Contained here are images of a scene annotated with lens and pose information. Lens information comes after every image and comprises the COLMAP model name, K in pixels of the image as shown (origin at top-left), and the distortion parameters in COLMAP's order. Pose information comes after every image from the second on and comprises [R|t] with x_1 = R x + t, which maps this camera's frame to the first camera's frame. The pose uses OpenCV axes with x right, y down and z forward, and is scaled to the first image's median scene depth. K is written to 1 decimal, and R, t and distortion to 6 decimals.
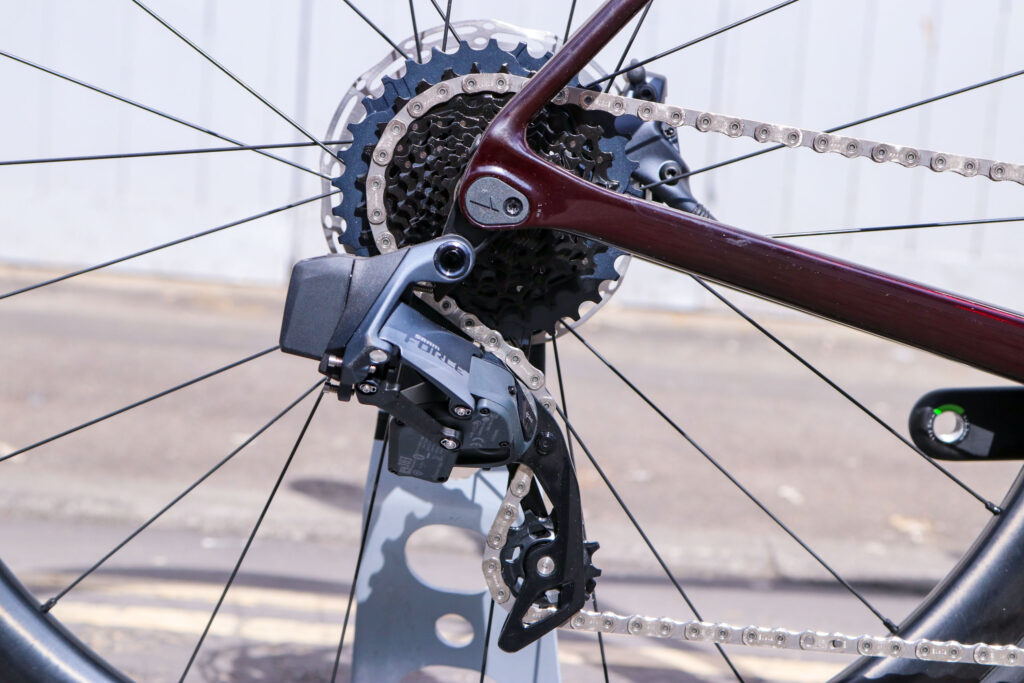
lens RADIAL K [[1909.4, 0, 512.0], [0, 1909.4, 341.5], [0, 0, 1]] dist [-0.022155, -0.071594]
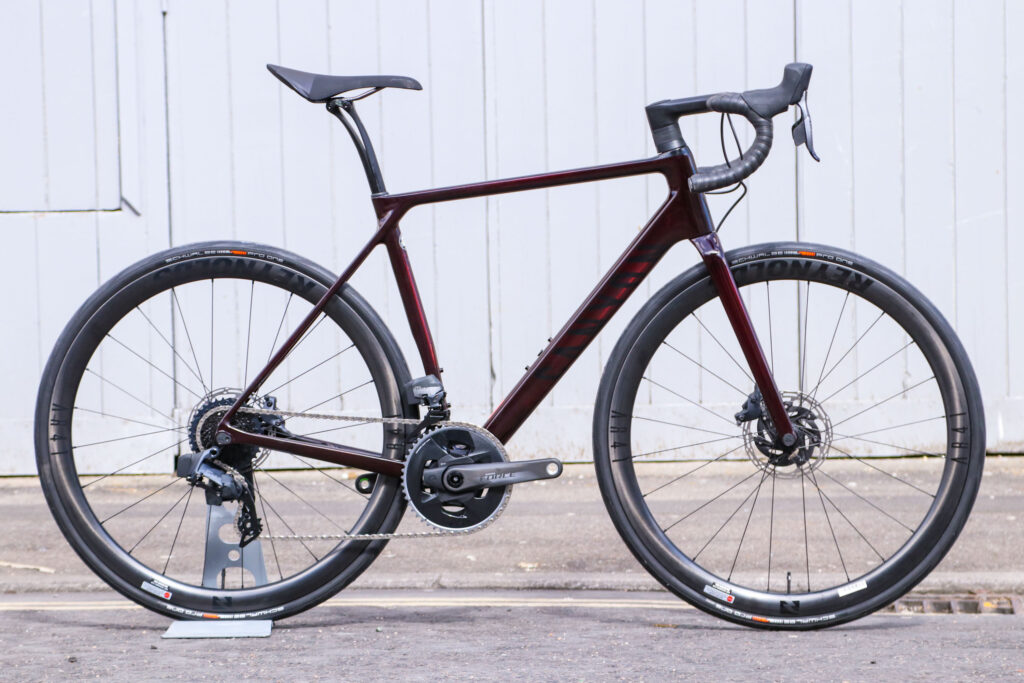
lens RADIAL K [[4526.4, 0, 512.0], [0, 4526.4, 341.5], [0, 0, 1]] dist [0.101115, 2.954094]
pose [[0.993859, -0.098587, -0.050249, 1.094618], [0.095313, 0.993398, -0.063846, 0.397375], [0.056212, 0.058665, 0.996694, -8.568734]]
